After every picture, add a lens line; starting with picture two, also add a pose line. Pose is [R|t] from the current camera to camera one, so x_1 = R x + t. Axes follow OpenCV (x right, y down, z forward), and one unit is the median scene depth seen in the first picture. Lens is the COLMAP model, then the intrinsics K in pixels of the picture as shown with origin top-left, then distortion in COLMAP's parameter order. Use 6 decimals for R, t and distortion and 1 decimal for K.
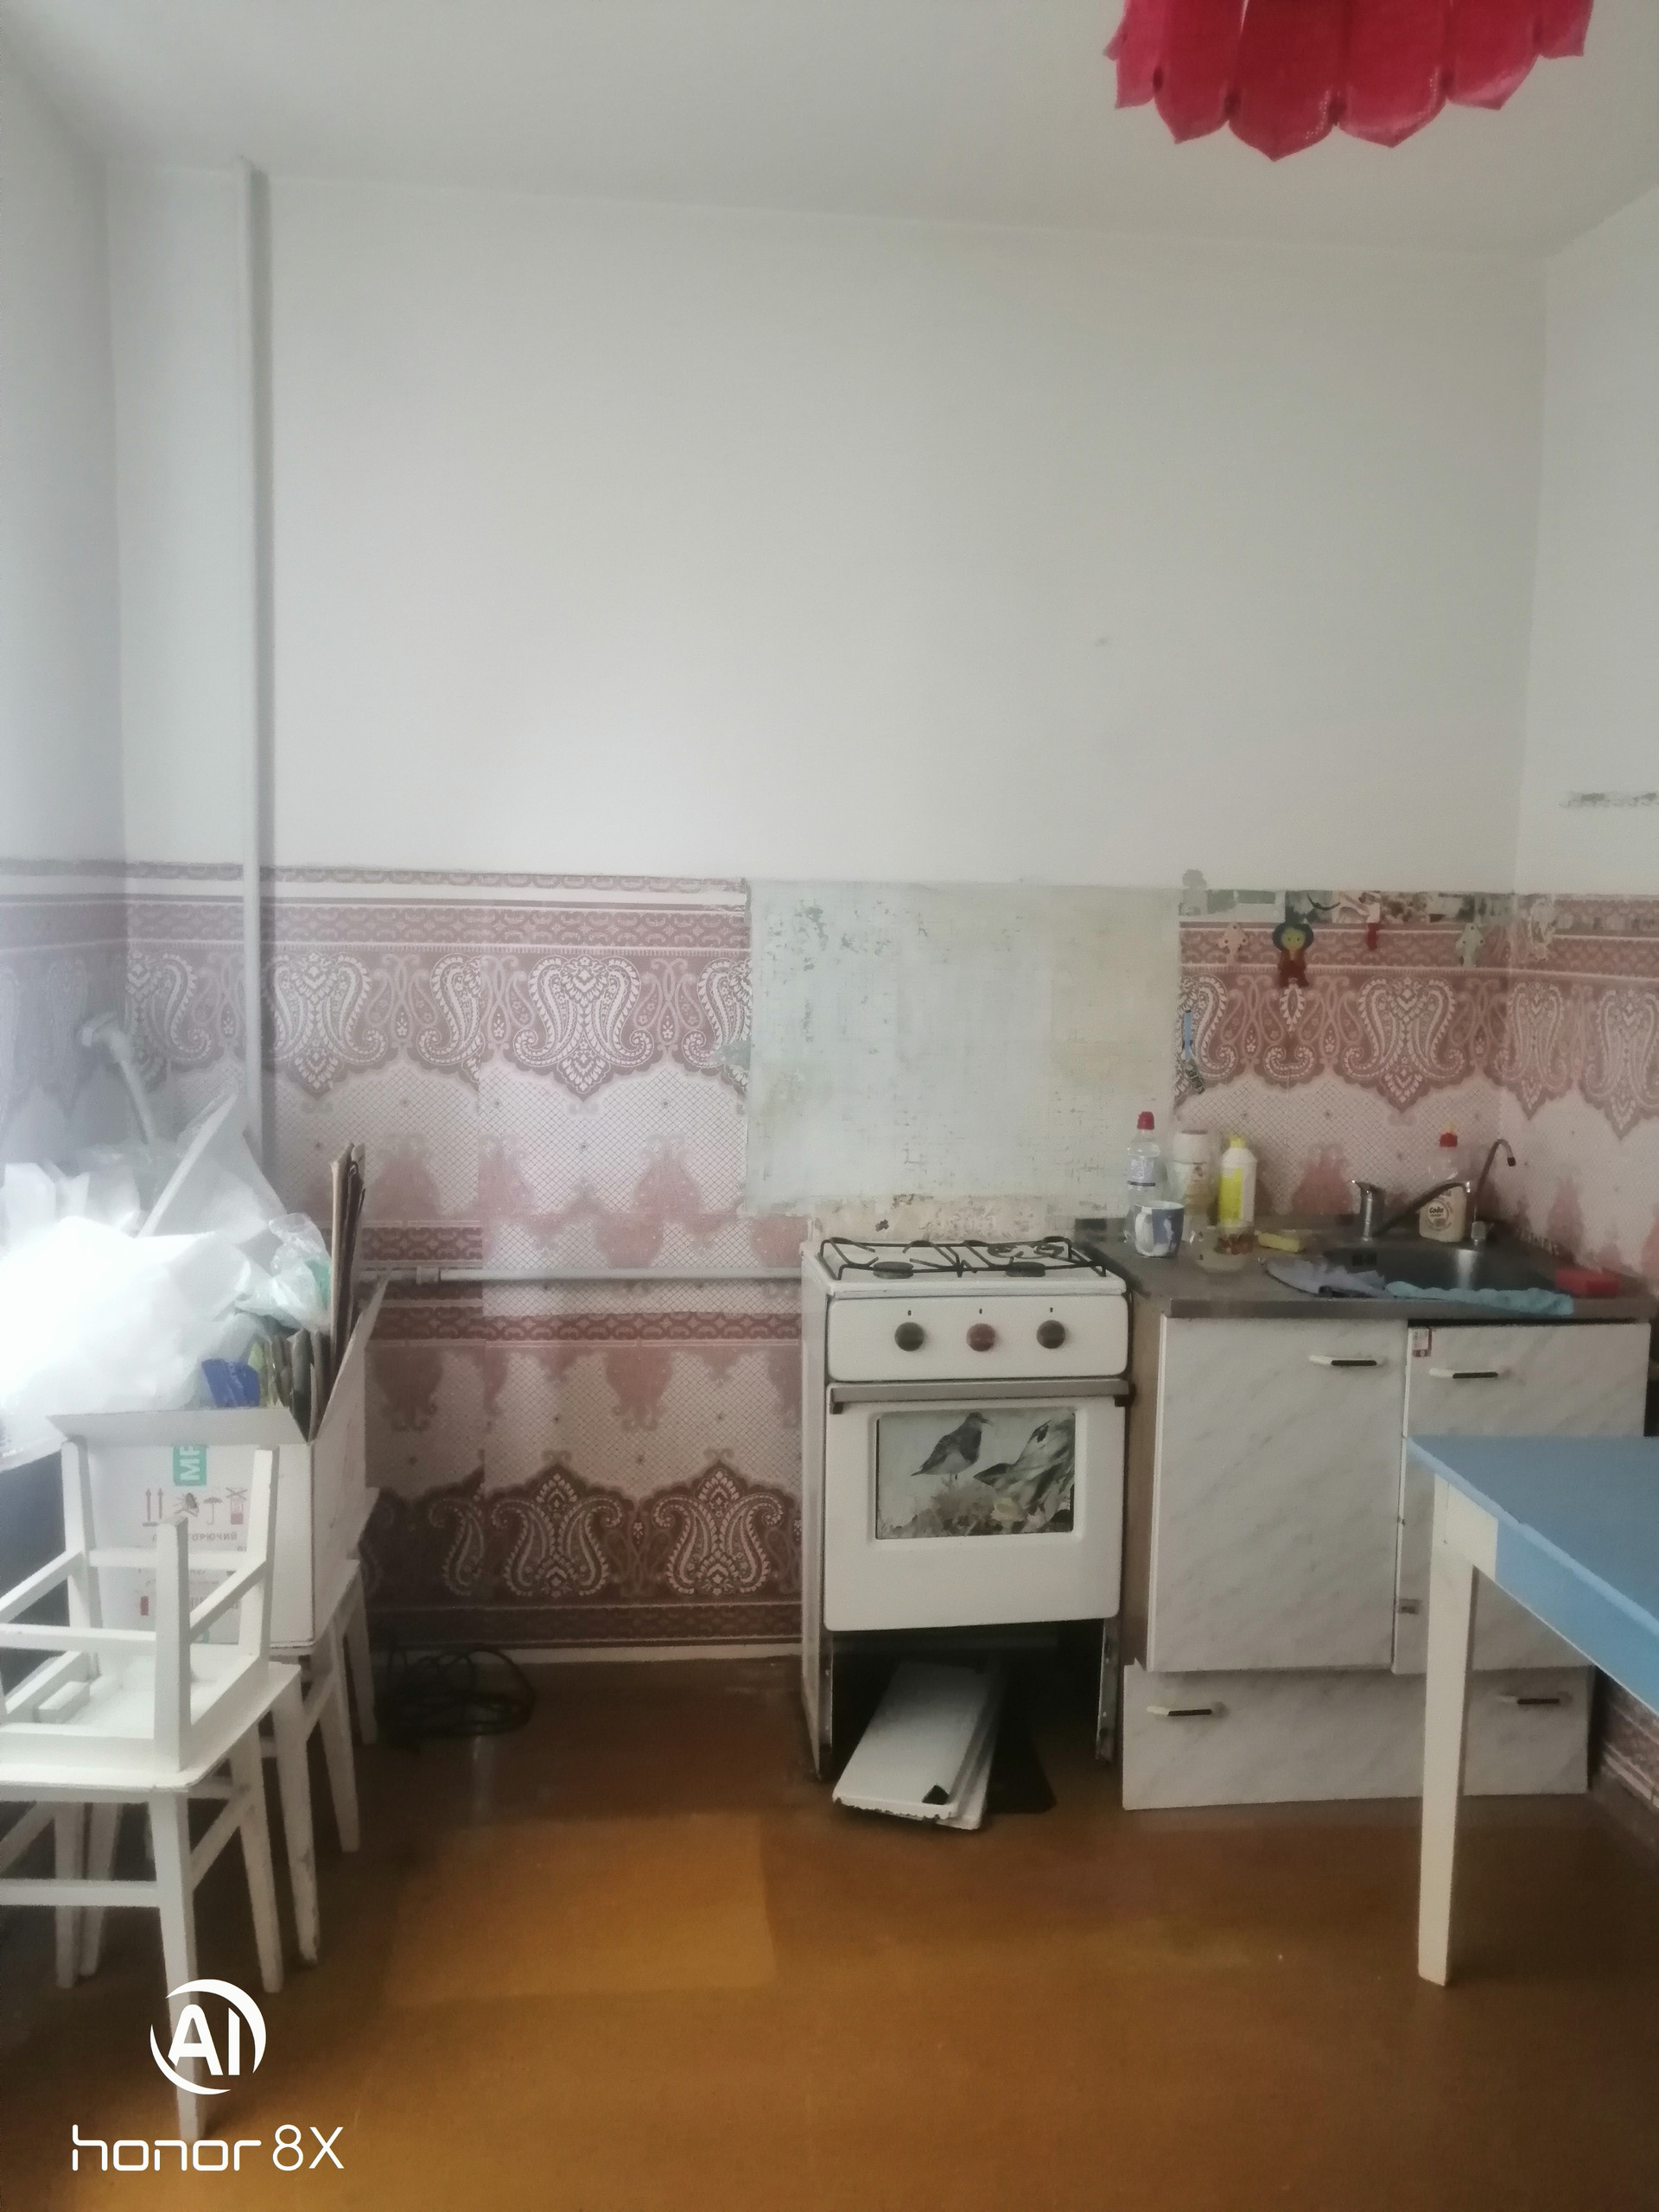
lens RADIAL K [[1686.4, 0, 829.5], [0, 1686.4, 1106.0], [0, 0, 1]] dist [-0.033492, 0.063185]
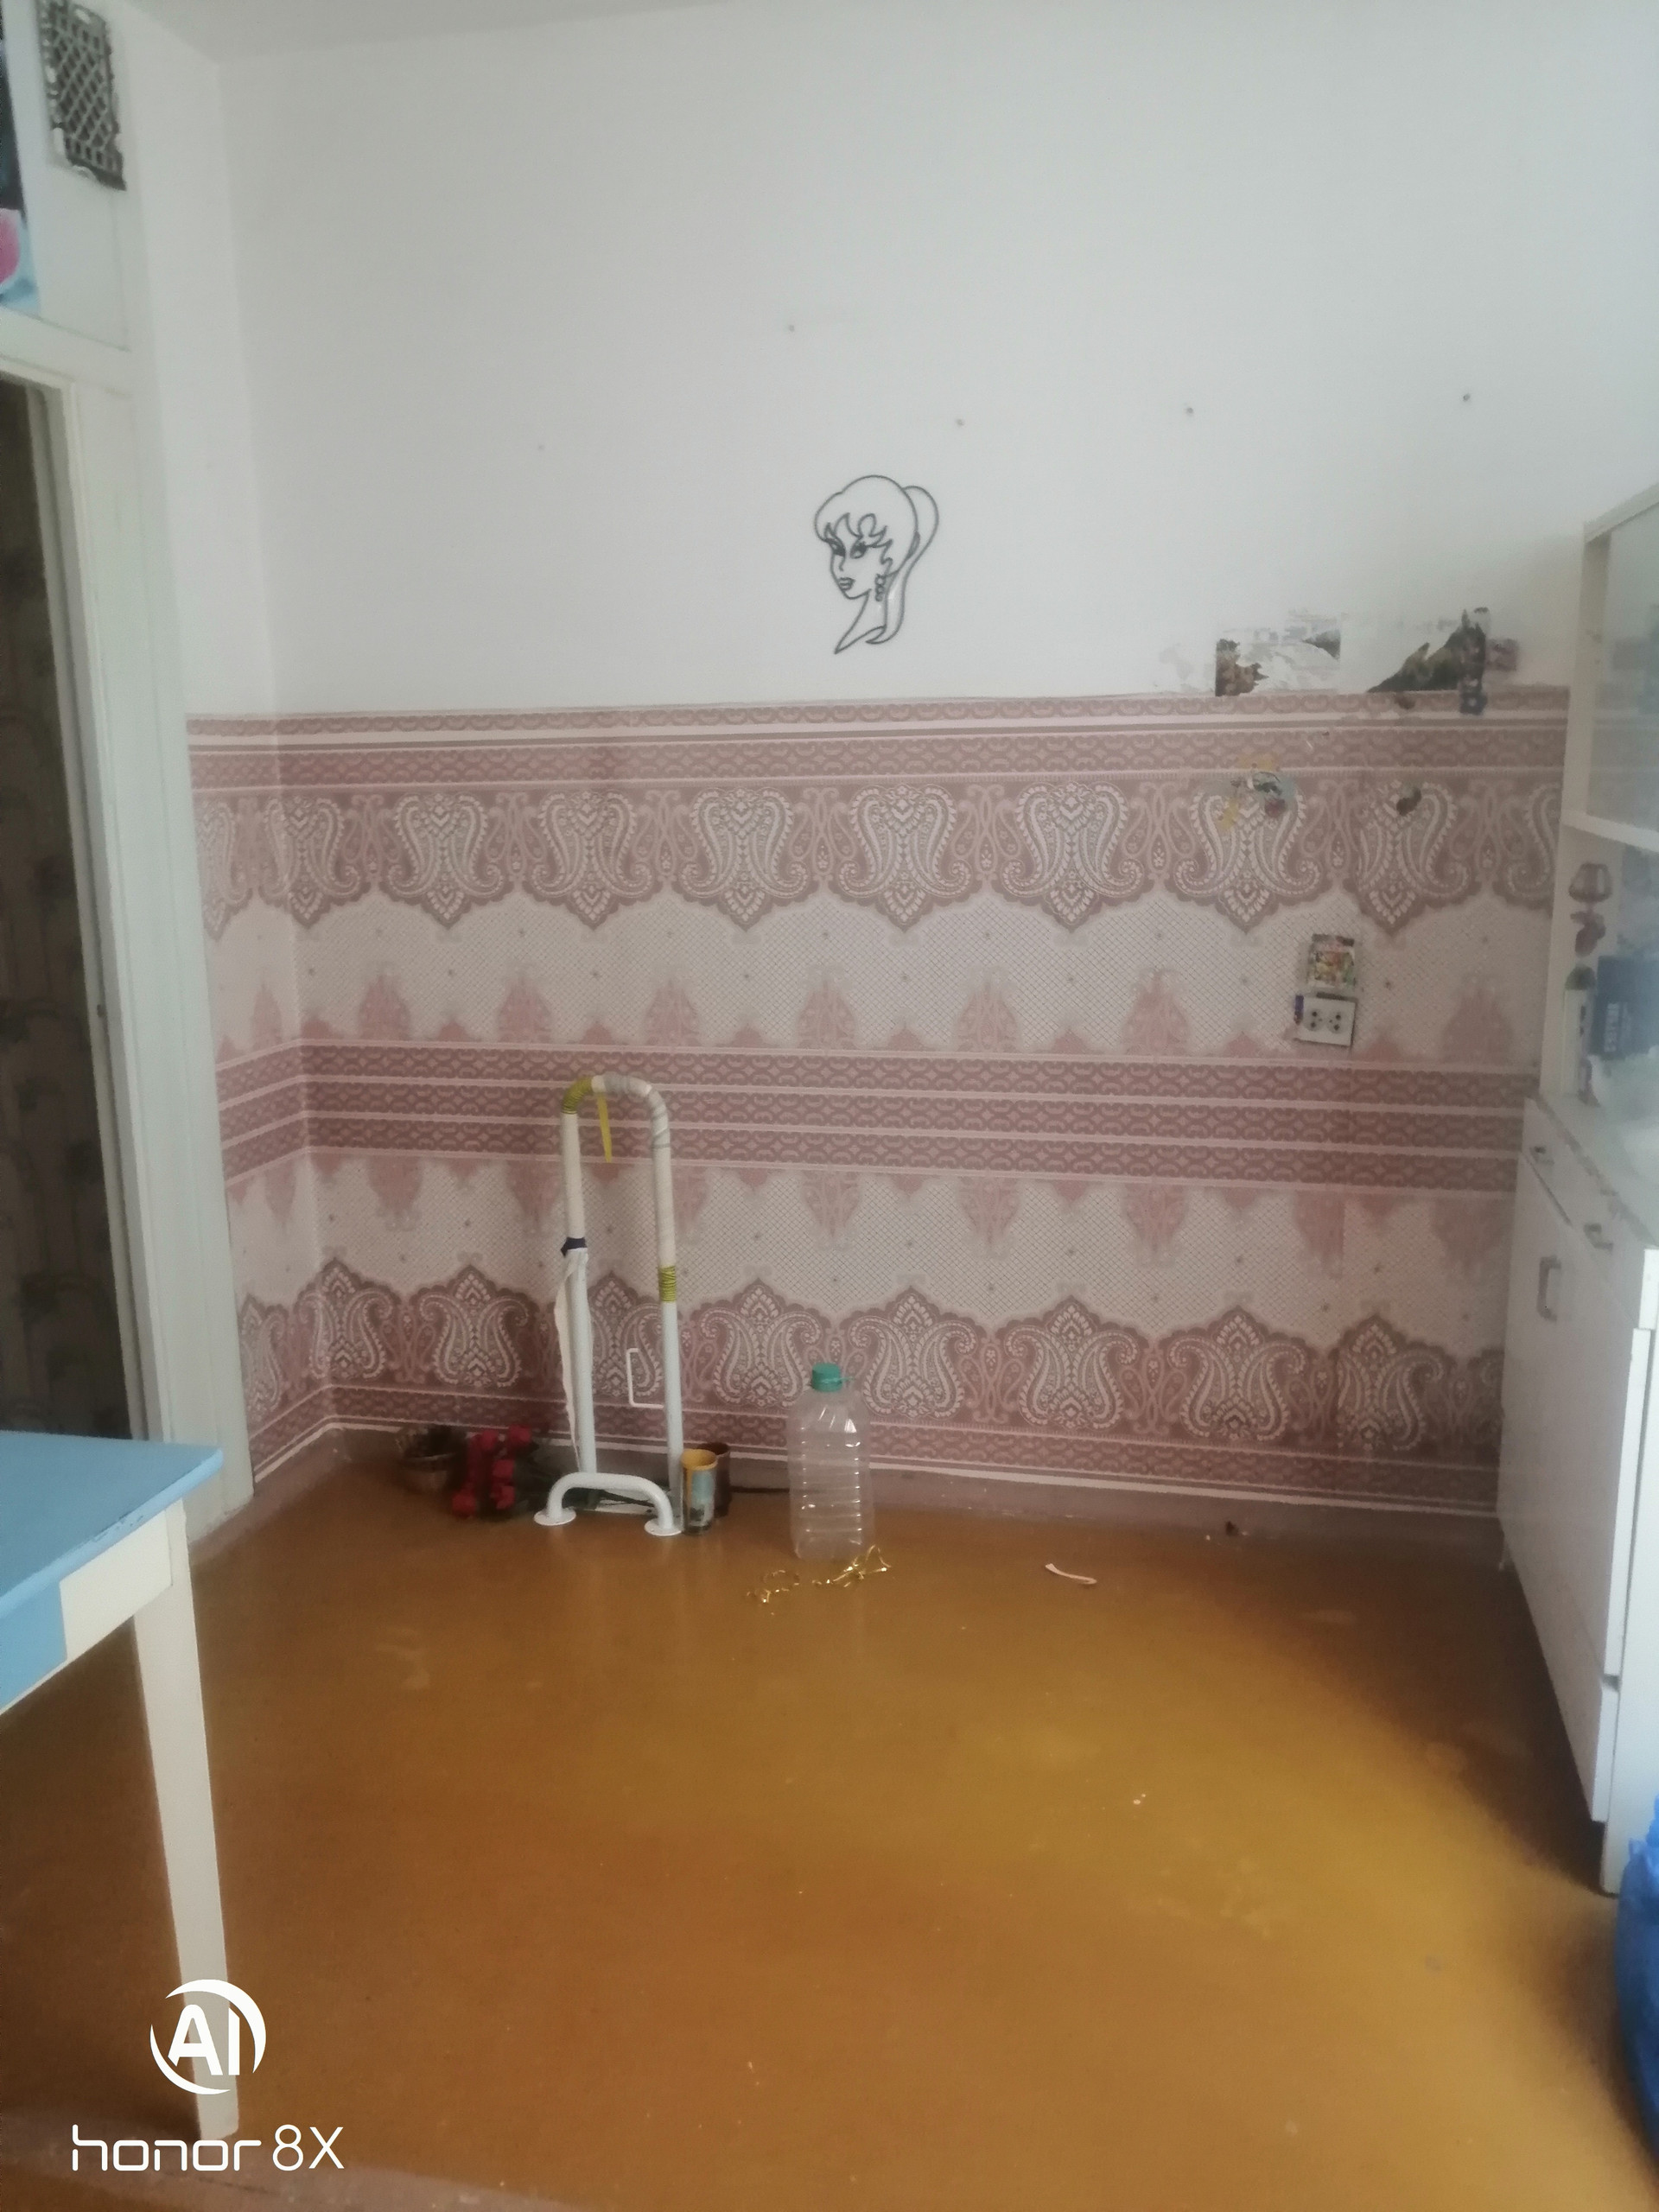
lens RADIAL K [[1715.3, 0, 829.5], [0, 1715.3, 1106.0], [0, 0, 1]] dist [0.049709, 0.000705]
pose [[0.939670, 0.024645, -0.341193, 0.240316], [0.008633, 0.995375, 0.095674, 0.003314], [0.341973, -0.092848, 0.935112, 0.027687]]
